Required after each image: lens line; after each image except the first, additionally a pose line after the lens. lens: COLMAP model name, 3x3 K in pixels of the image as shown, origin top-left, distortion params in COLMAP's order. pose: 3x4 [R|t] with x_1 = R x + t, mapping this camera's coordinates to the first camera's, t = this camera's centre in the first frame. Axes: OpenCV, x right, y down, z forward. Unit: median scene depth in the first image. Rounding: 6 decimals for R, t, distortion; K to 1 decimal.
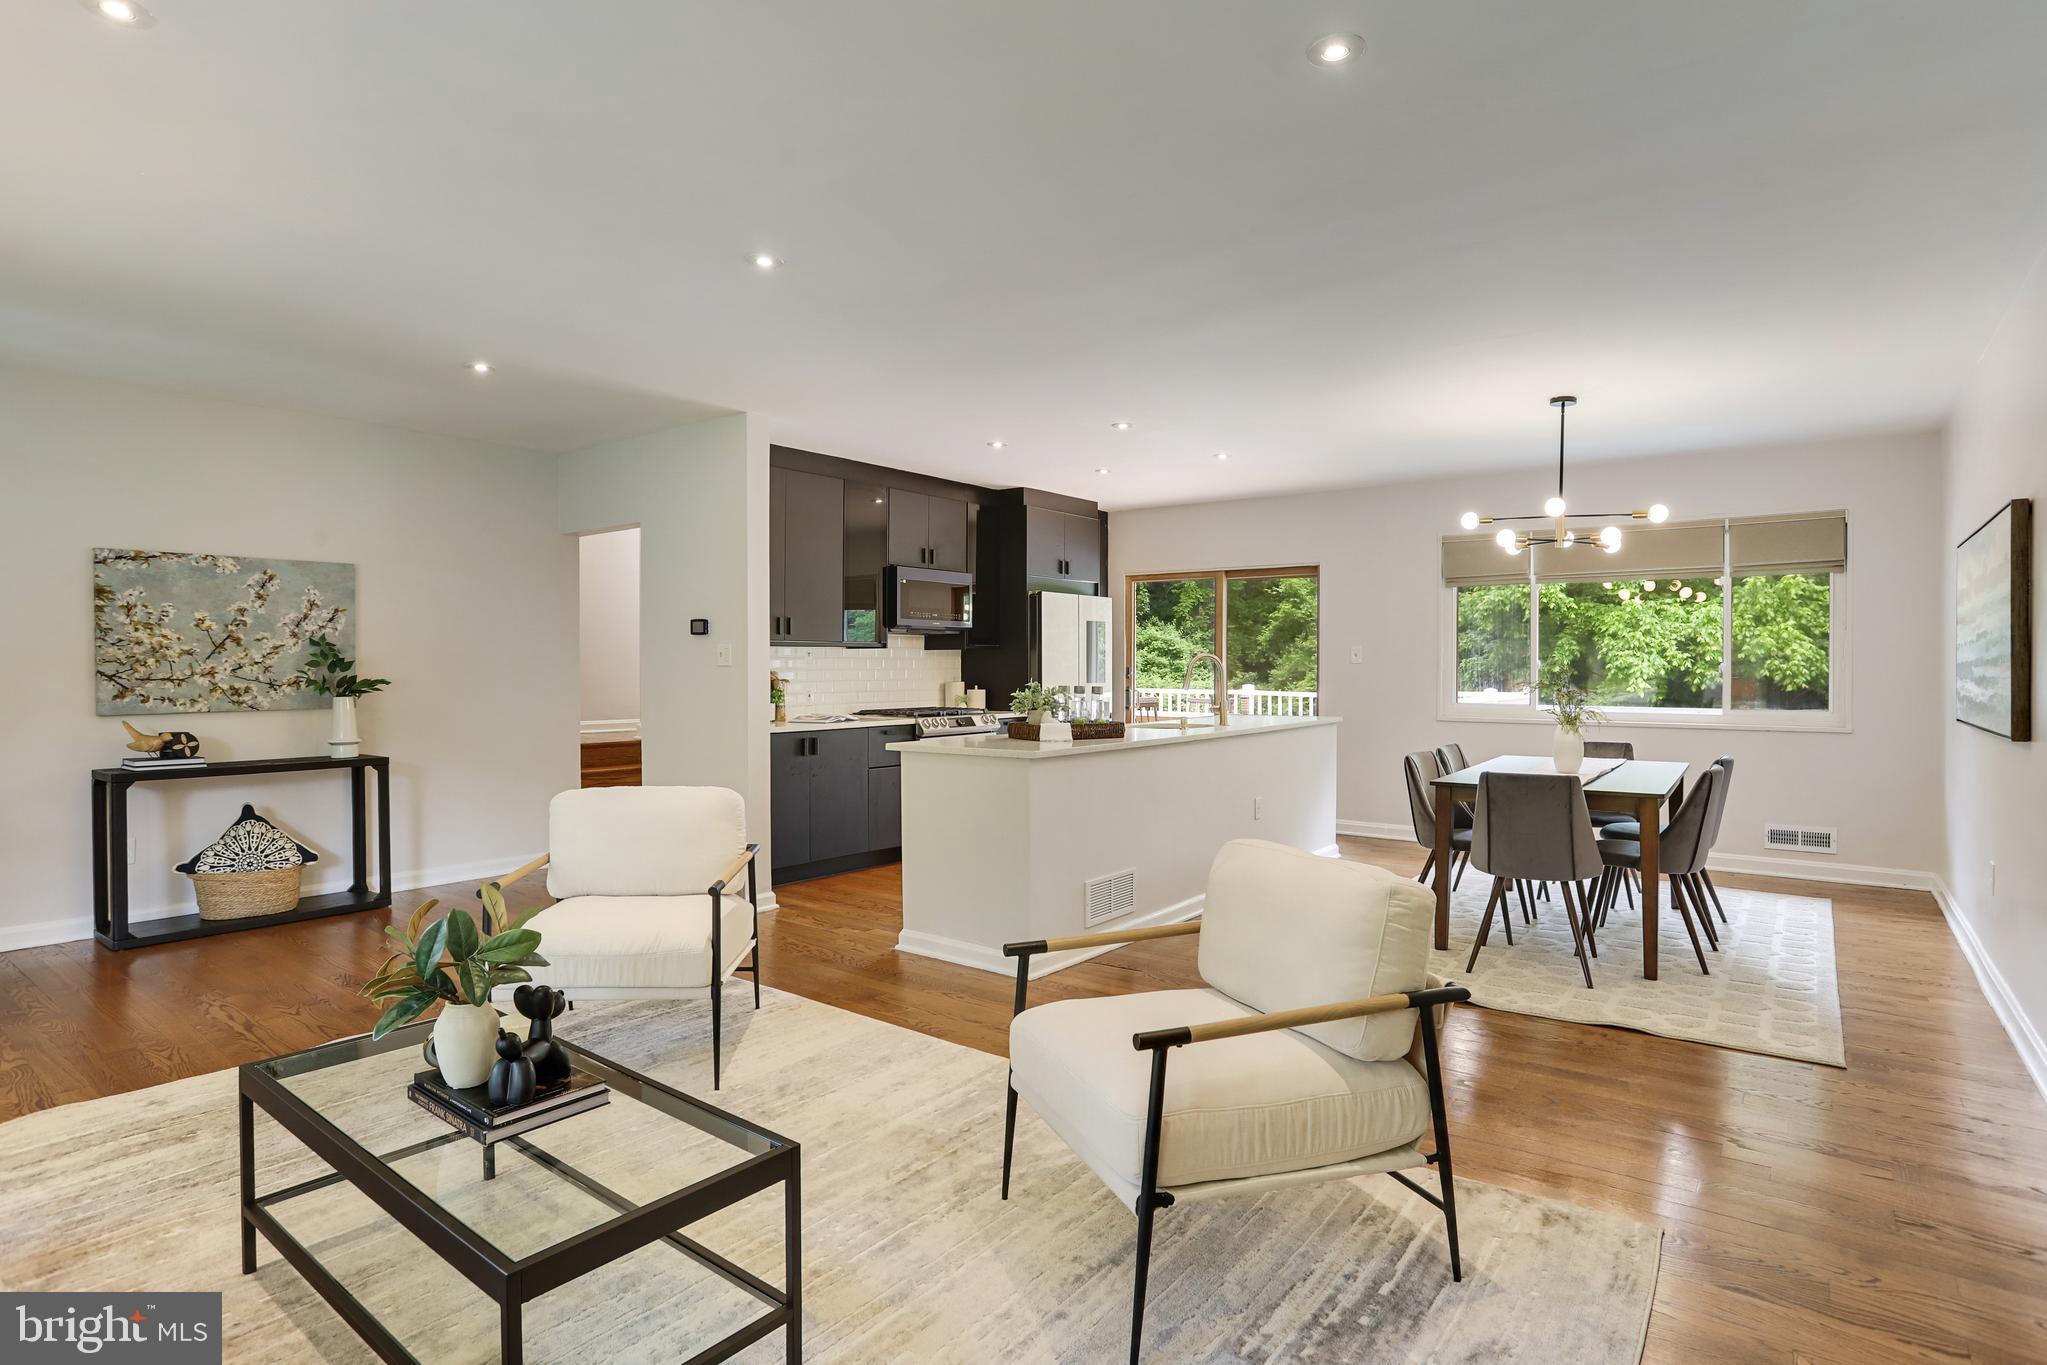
lens RADIAL K [[1035.7, 0, 1046.1], [0, 1035.7, 681.4], [0, 0, 1]] dist [-0.068525, 0.038061]
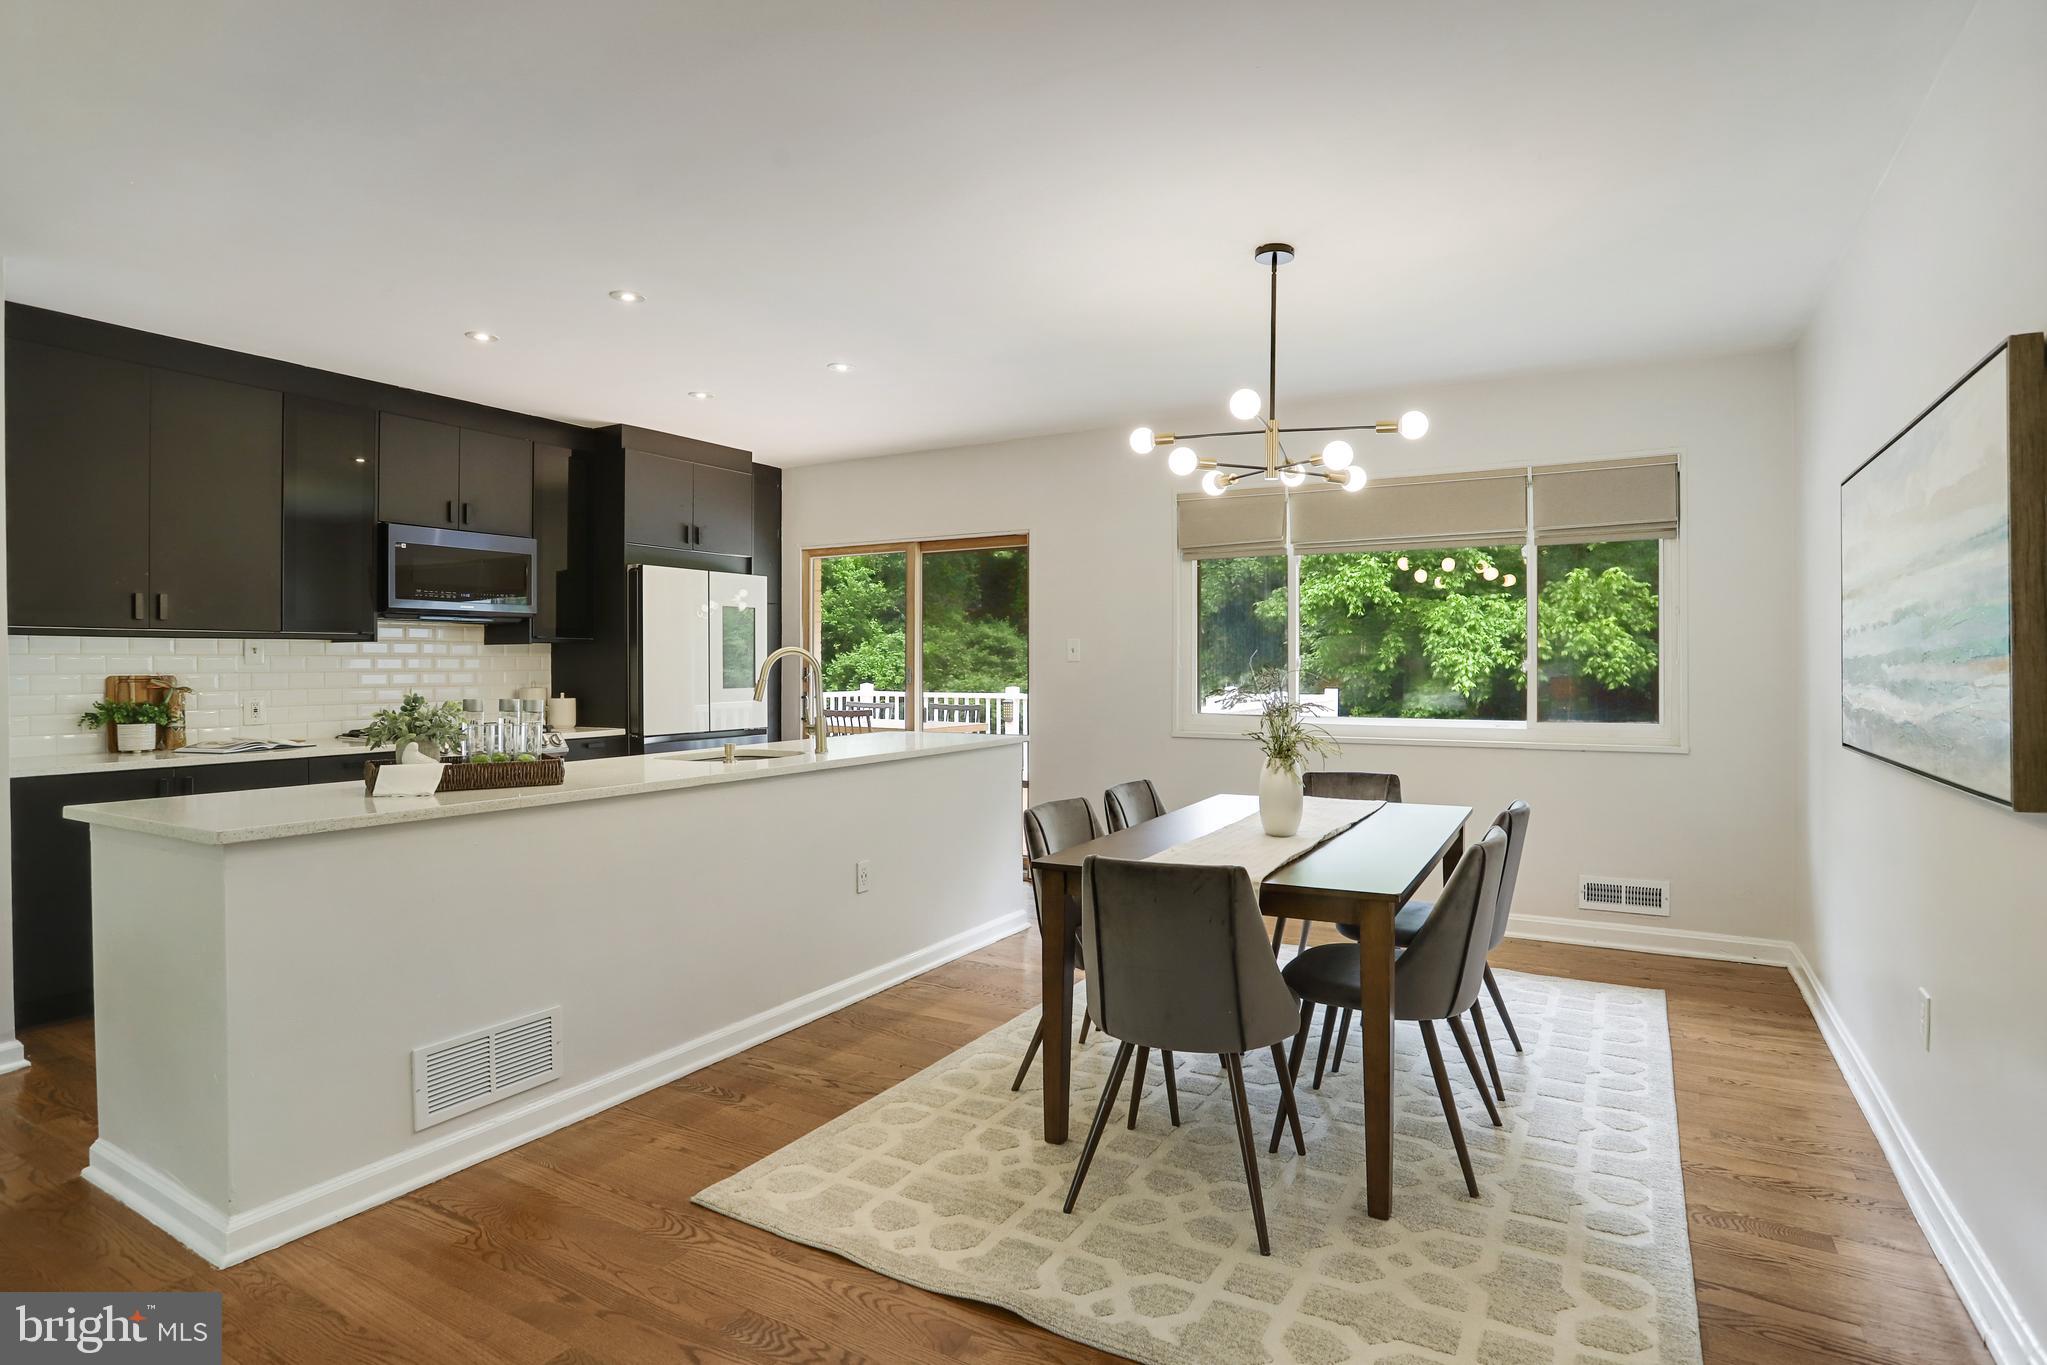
lens RADIAL K [[1047.0, 0, 1017.1], [0, 1047.0, 674.0], [0, 0, 1]] dist [-0.068187, 0.036913]
pose [[0.993895, -0.003029, 0.110288, 0.172624], [0.003715, 0.999975, -0.006014, -0.003709], [-0.110267, 0.006387, 0.993881, 0.232578]]
